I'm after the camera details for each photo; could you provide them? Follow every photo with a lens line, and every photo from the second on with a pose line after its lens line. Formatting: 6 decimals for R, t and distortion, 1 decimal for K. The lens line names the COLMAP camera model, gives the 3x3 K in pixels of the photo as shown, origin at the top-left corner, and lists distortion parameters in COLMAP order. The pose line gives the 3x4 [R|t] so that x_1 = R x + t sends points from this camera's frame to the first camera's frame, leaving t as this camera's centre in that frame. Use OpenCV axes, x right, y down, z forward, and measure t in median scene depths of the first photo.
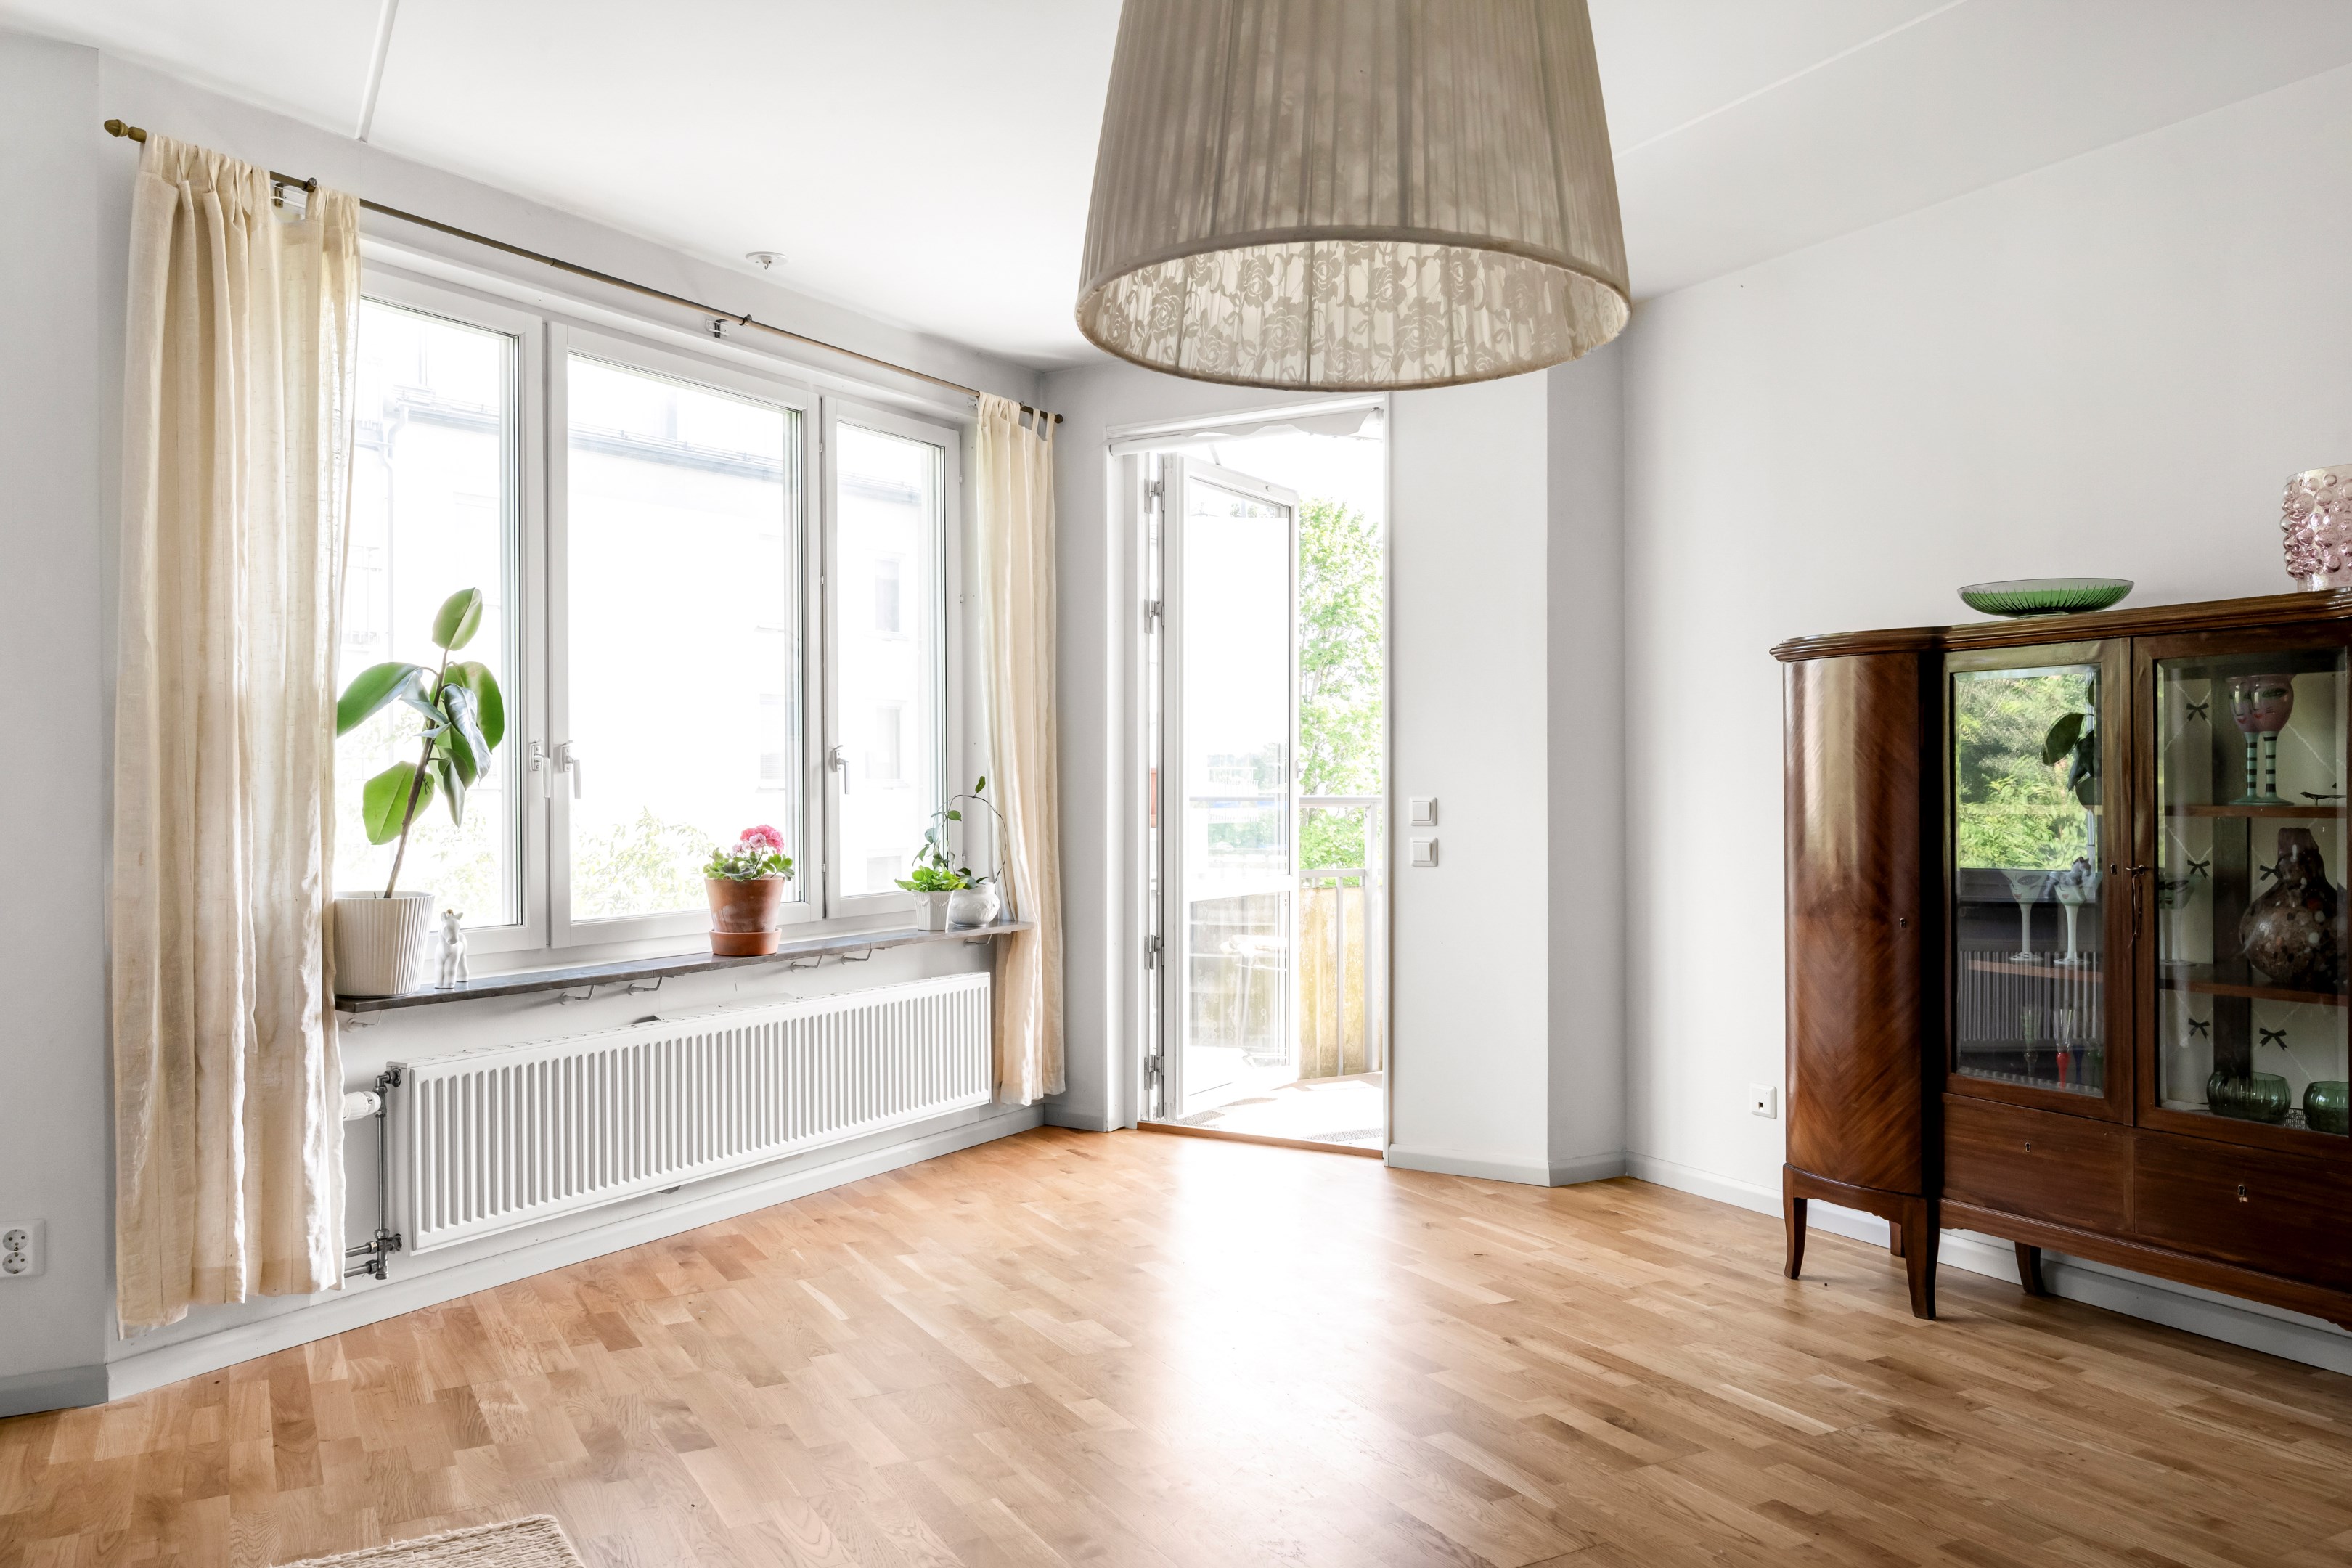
lens RADIAL K [[1714.5, 0, 1176.0], [0, 1714.5, 784.0], [0, 0, 1]] dist [-0.004876, -0.002195]
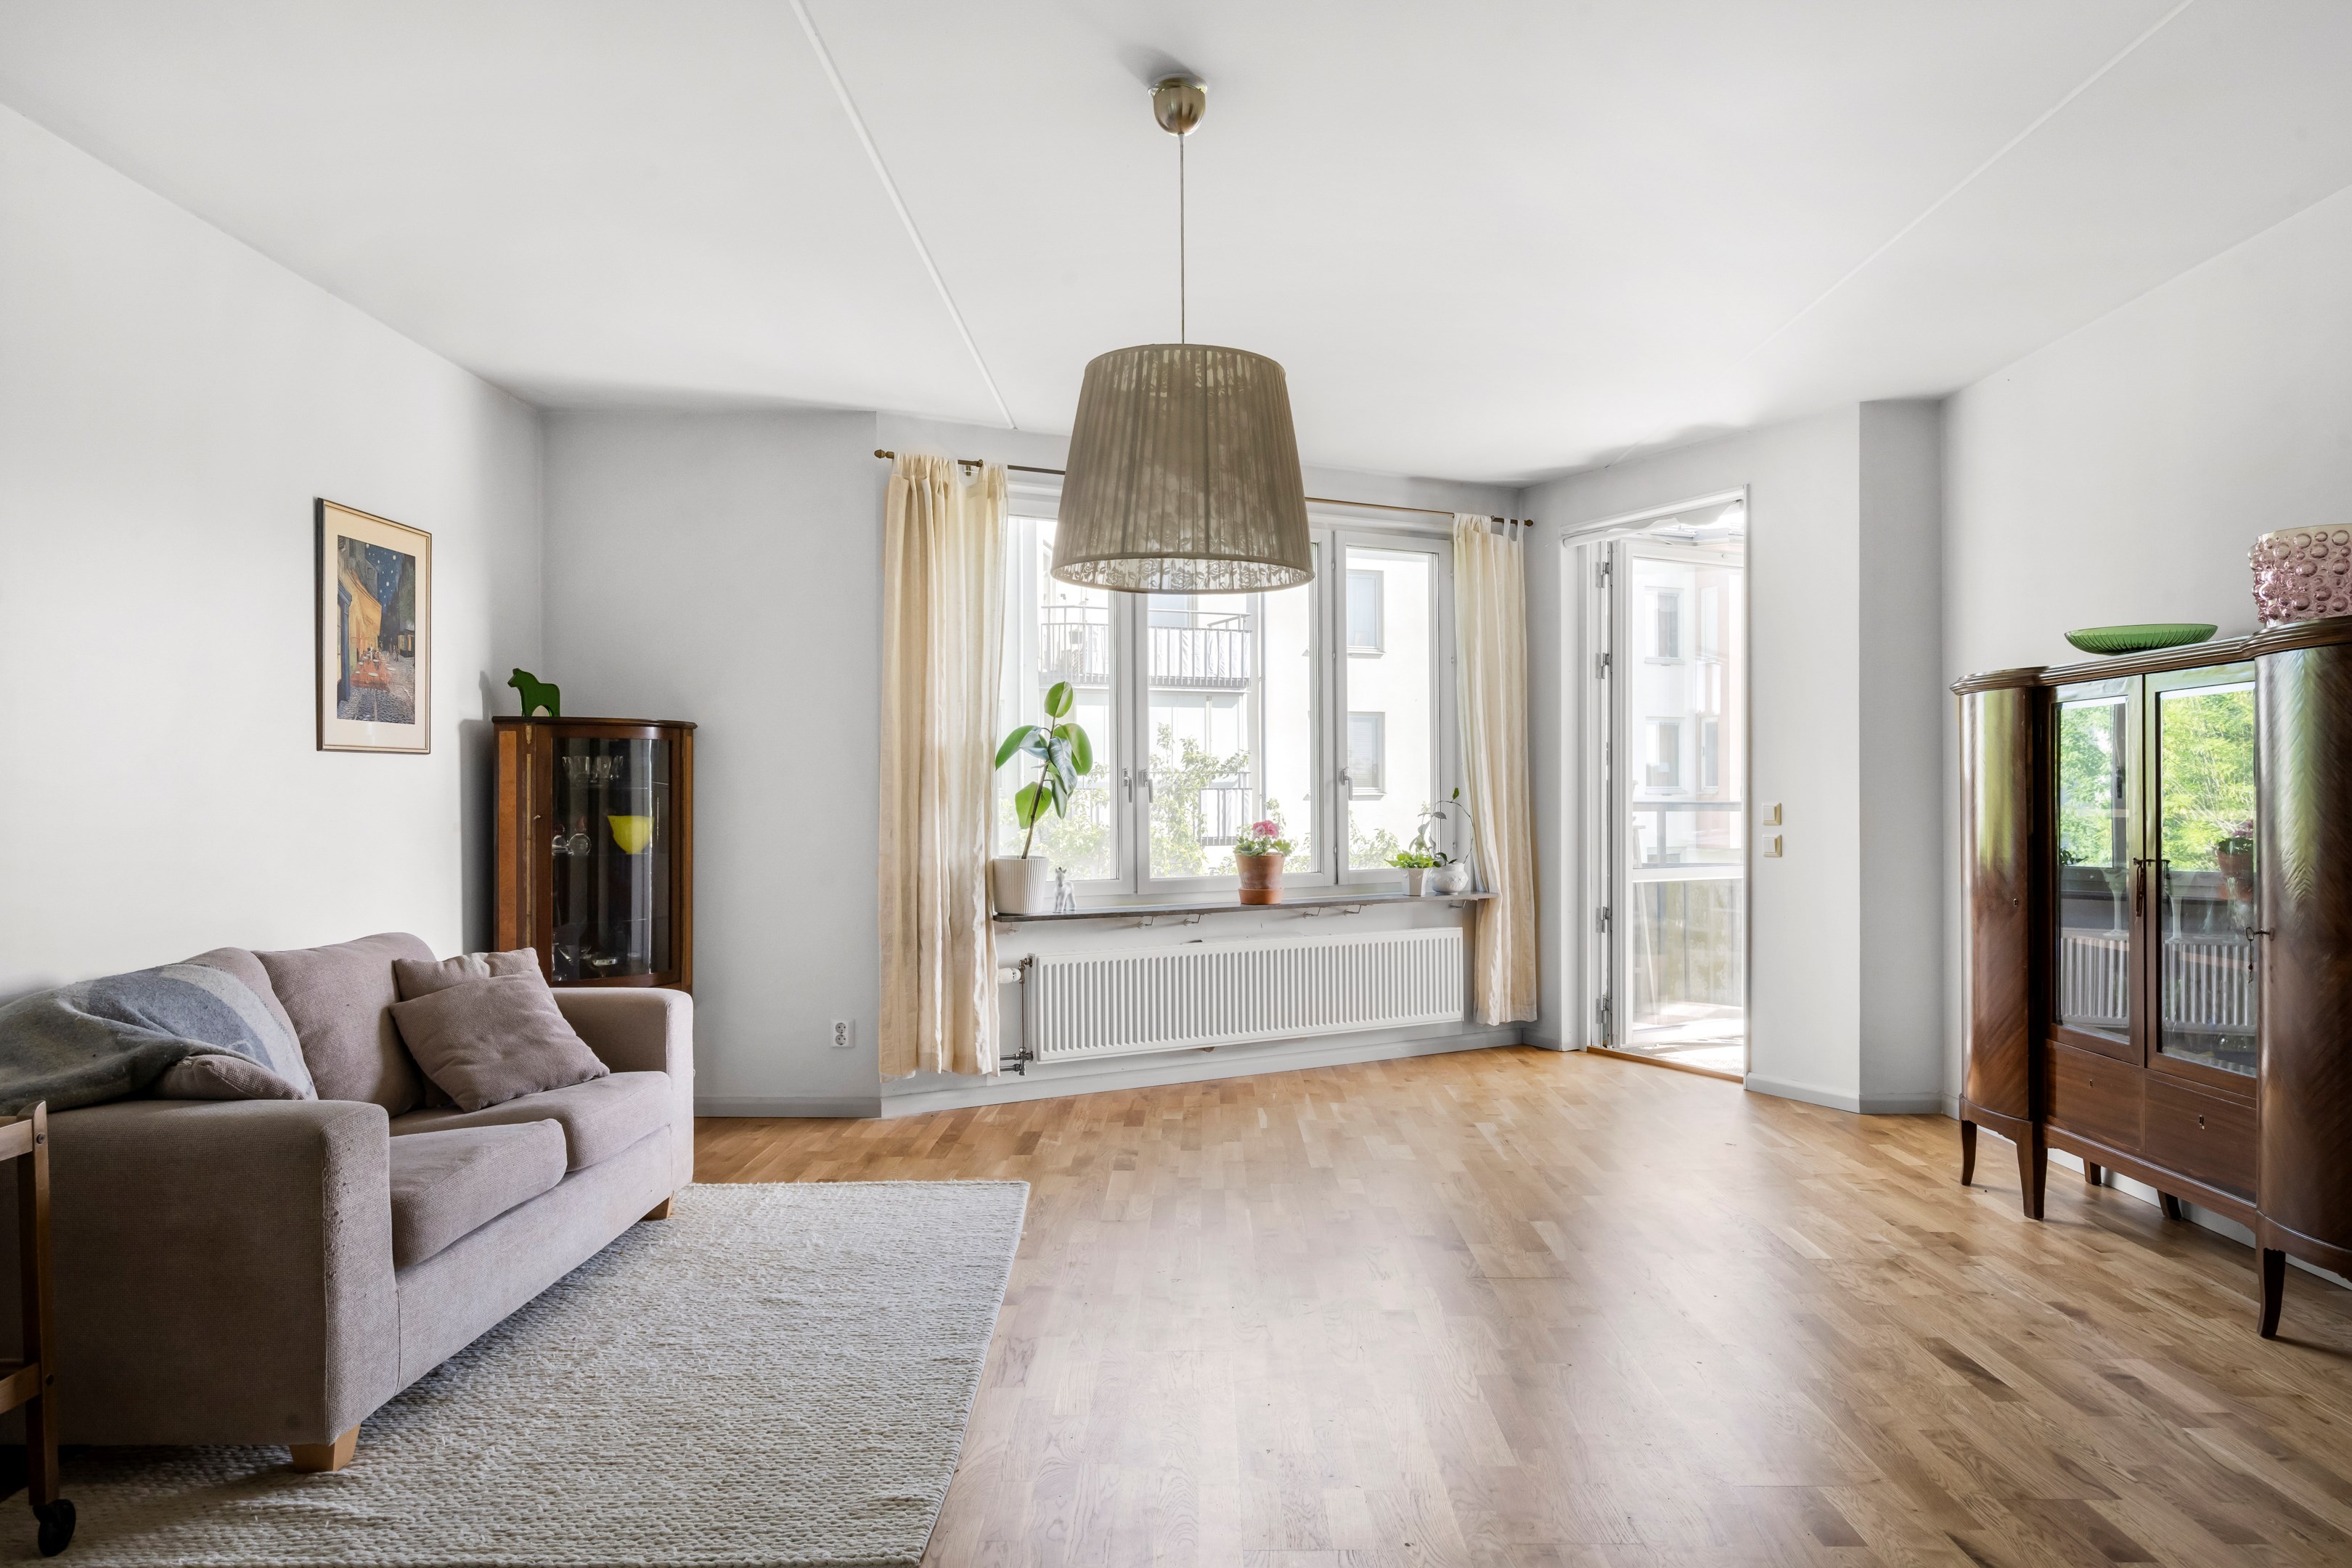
lens RADIAL K [[1492.3, 0, 1192.1], [0, 1492.3, 790.1], [0, 0, 1]] dist [-0.005008, -0.001432]
pose [[0.872681, -0.003446, -0.488279, 0.429581], [0.003442, 0.999994, -0.000906, -0.002644], [0.488279, -0.000890, 0.872687, -0.249201]]
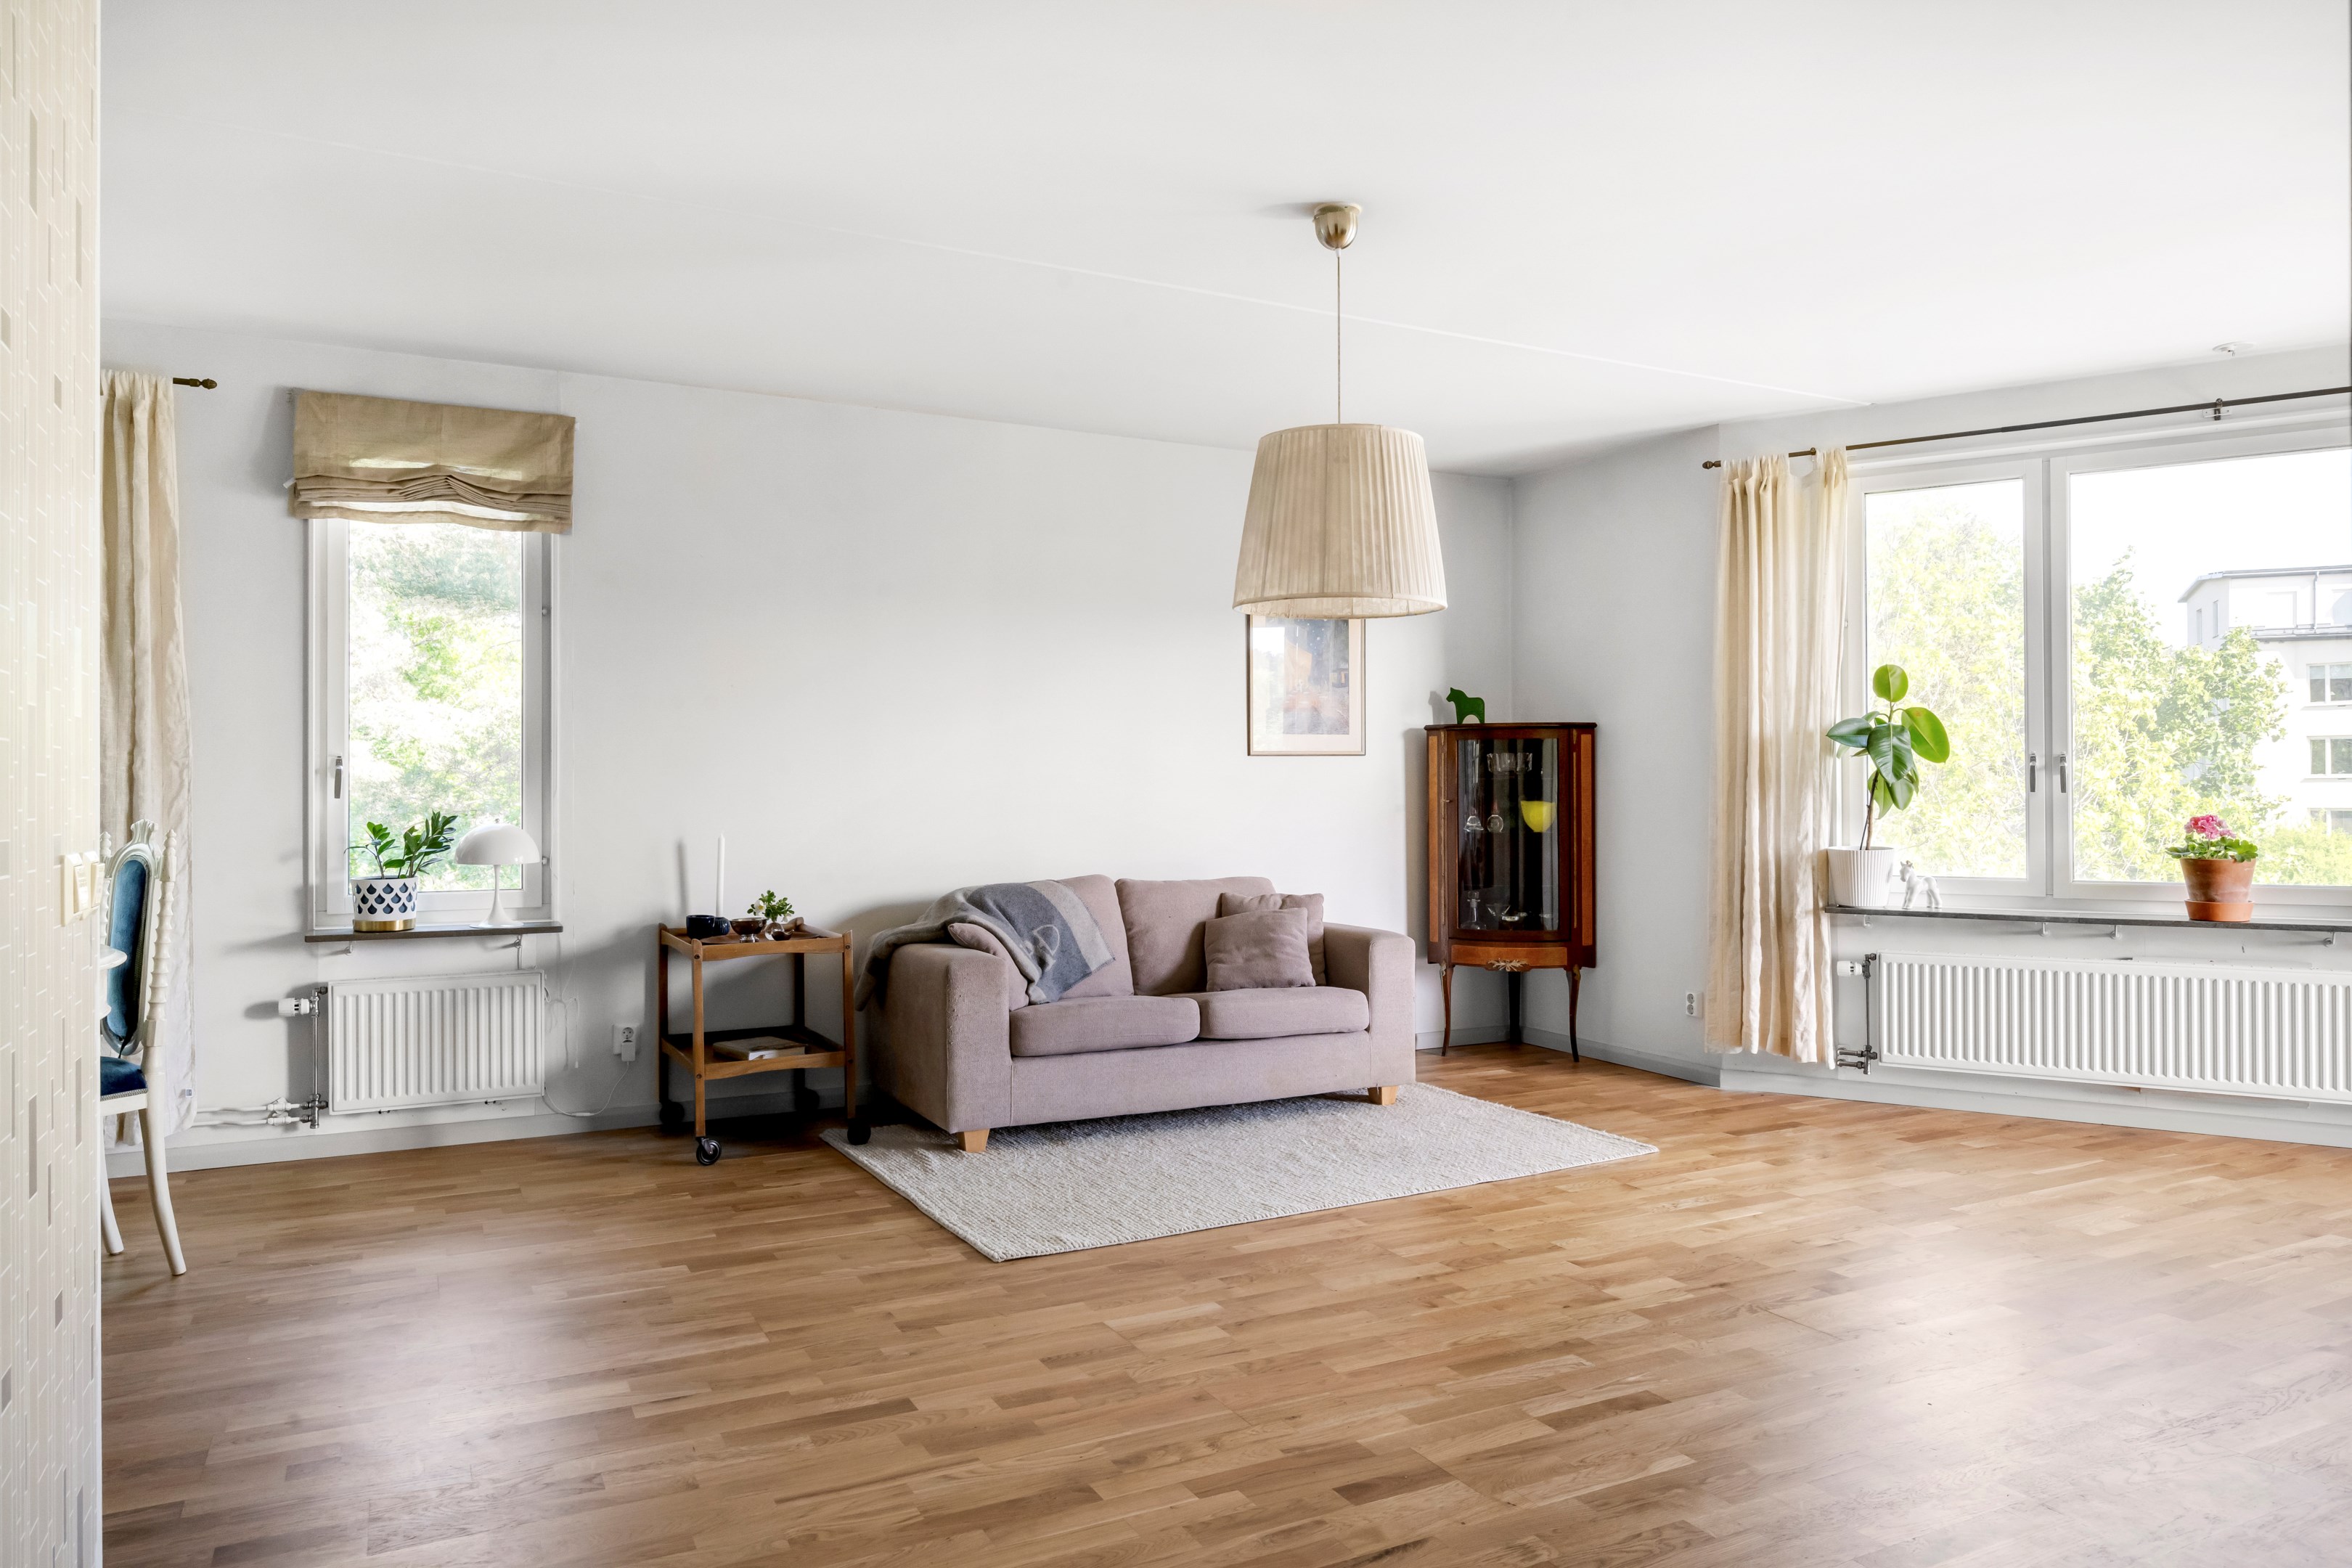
lens RADIAL K [[1492.3, 0, 1192.1], [0, 1492.3, 790.1], [0, 0, 1]] dist [-0.005008, -0.001432]
pose [[-0.011753, 0.004828, -0.999919, 1.004773], [0.007030, 0.999964, 0.004745, -0.005341], [0.999906, -0.006974, -0.011787, 0.340851]]
